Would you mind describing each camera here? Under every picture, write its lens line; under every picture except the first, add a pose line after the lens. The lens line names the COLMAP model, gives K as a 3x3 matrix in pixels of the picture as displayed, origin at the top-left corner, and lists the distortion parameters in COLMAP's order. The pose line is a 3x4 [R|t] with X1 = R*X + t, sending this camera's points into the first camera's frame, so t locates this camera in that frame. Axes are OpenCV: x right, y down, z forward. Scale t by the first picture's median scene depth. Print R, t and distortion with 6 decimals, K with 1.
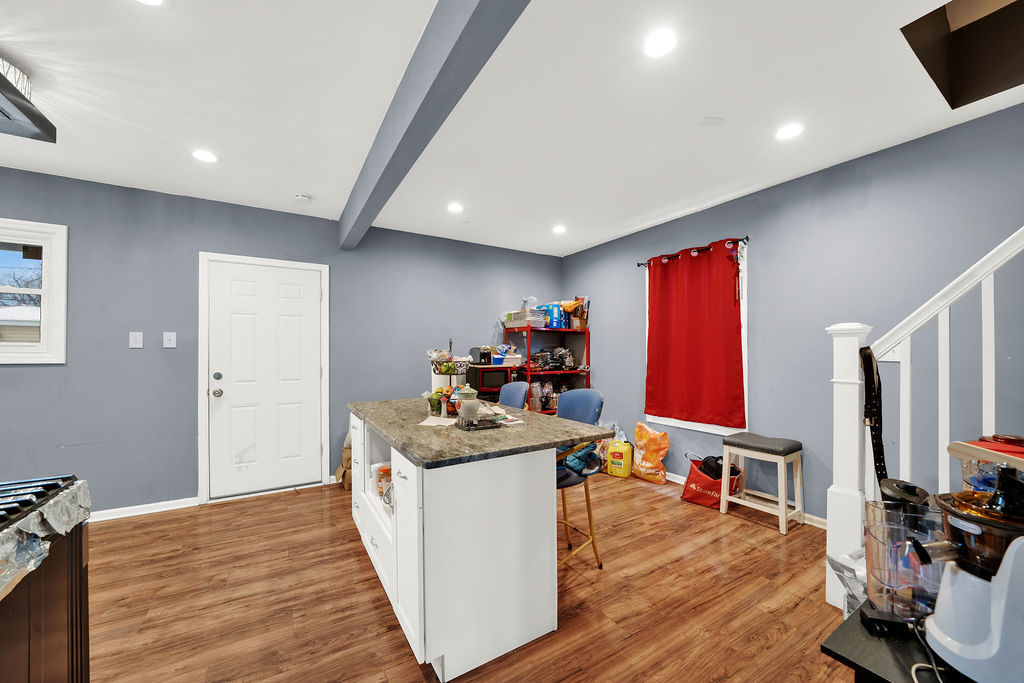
lens RADIAL K [[380.7, 0, 512.4], [0, 380.7, 348.9], [0, 0, 1]] dist [-0.015338, -0.000070]
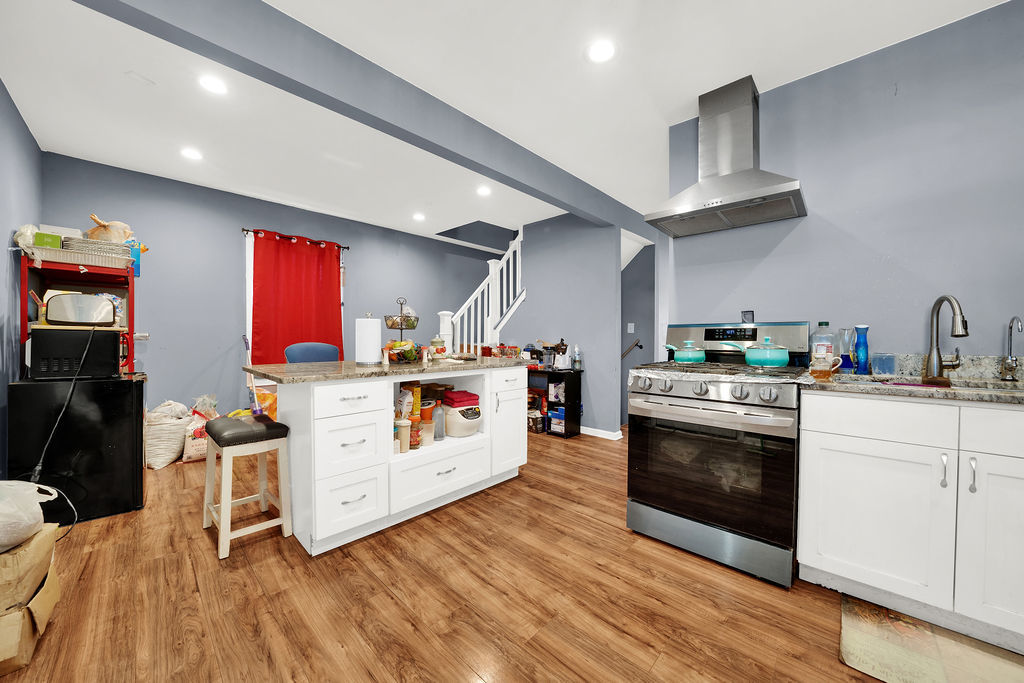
lens RADIAL K [[357.5, 0, 514.7], [0, 357.5, 345.7], [0, 0, 1]] dist [-0.043622, 0.000048]
pose [[-0.273883, -0.023161, 0.961484, -0.955447], [-0.015592, 0.999686, 0.019640, 0.068710], [-0.961637, -0.009612, -0.274158, 0.724989]]
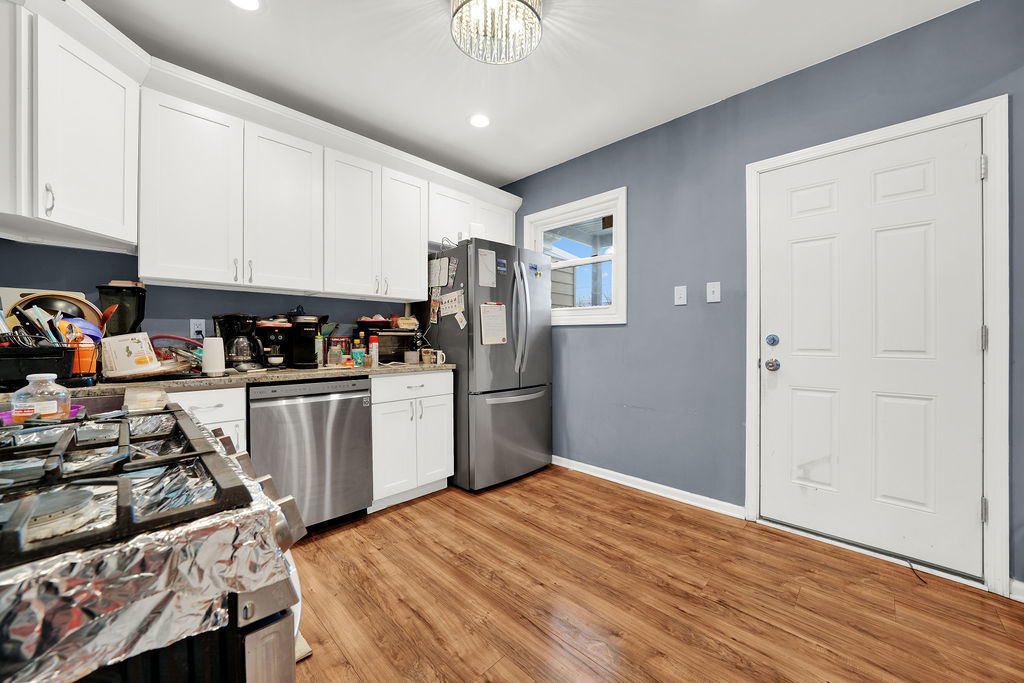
lens RADIAL K [[383.3, 0, 512.0], [0, 383.3, 341.5], [0, 0, 1]] dist [-0.019917, -0.000102]
pose [[0.250136, 0.008964, -0.968169, -0.251082], [0.012500, 0.999844, 0.012486, 0.062639], [0.968130, -0.015225, 0.249985, 0.395324]]
